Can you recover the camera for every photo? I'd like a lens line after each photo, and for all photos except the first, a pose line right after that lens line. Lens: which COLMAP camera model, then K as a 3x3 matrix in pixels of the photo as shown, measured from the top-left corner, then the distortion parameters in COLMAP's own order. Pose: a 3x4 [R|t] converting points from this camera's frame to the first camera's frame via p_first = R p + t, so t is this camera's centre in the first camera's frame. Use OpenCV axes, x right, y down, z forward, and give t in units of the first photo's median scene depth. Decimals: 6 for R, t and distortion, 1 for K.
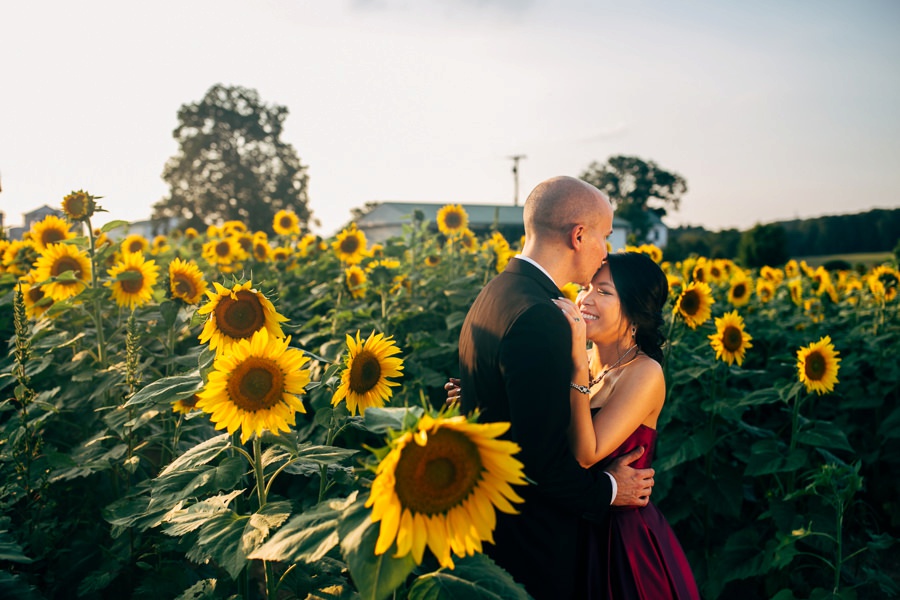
lens RADIAL K [[890.5, 0, 446.2], [0, 890.5, 297.8], [0, 0, 1]] dist [0.002111, 0.000000]
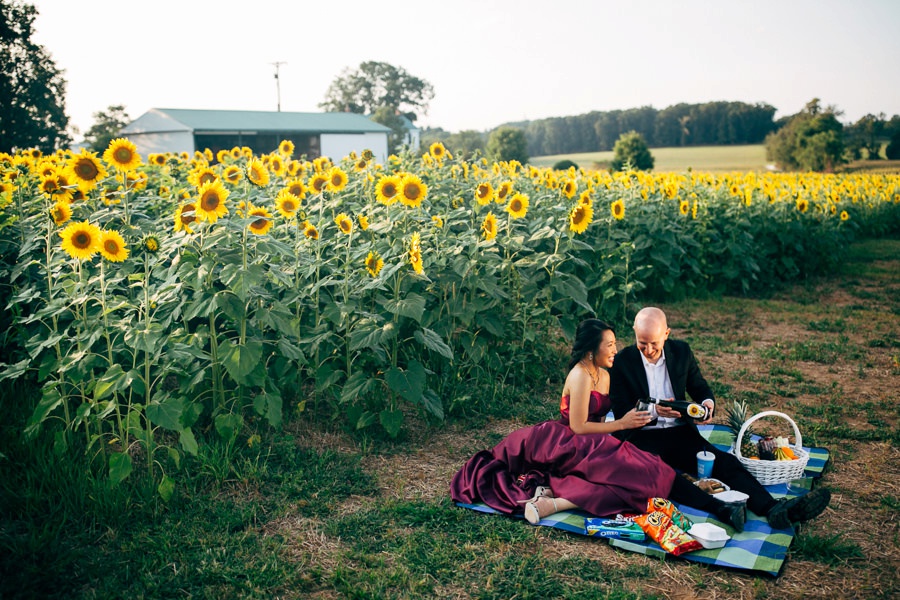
lens RADIAL K [[890.5, 0, 418.4], [0, 890.5, 322.1], [0, 0, 1]] dist [0.002111, 0.000000]
pose [[0.965608, -0.061987, 0.252505, -0.937824], [0.027318, 0.989977, 0.138559, 0.024432], [-0.258563, -0.126896, 0.957623, -1.588896]]
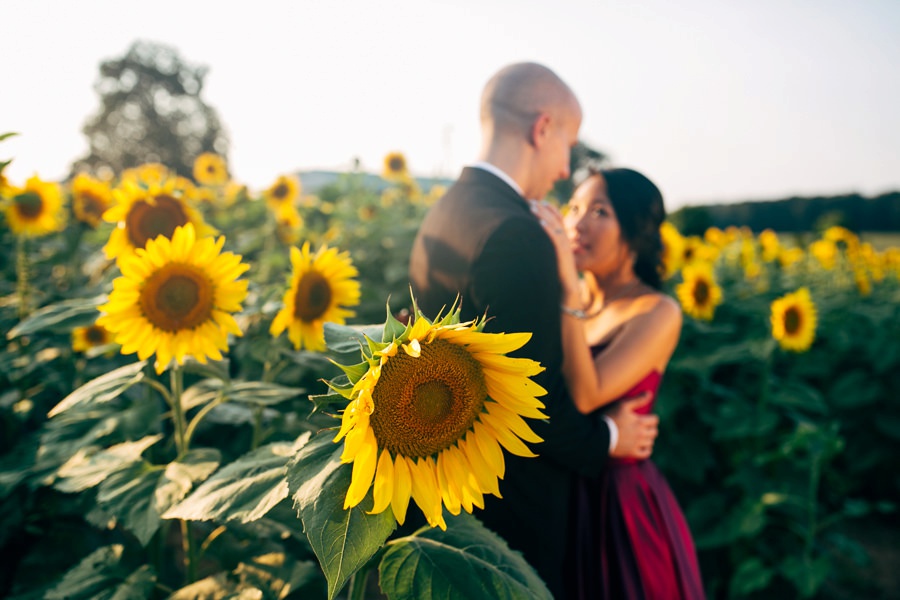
lens RADIAL K [[890.5, 0, 453.9], [0, 890.5, 303.7], [0, 0, 1]] dist [0.002111, 0.000000]
pose [[0.995336, 0.026369, 0.092797, -0.024932], [-0.029831, 0.998902, 0.036113, 0.037022], [-0.091743, -0.038712, 0.995030, 0.112426]]
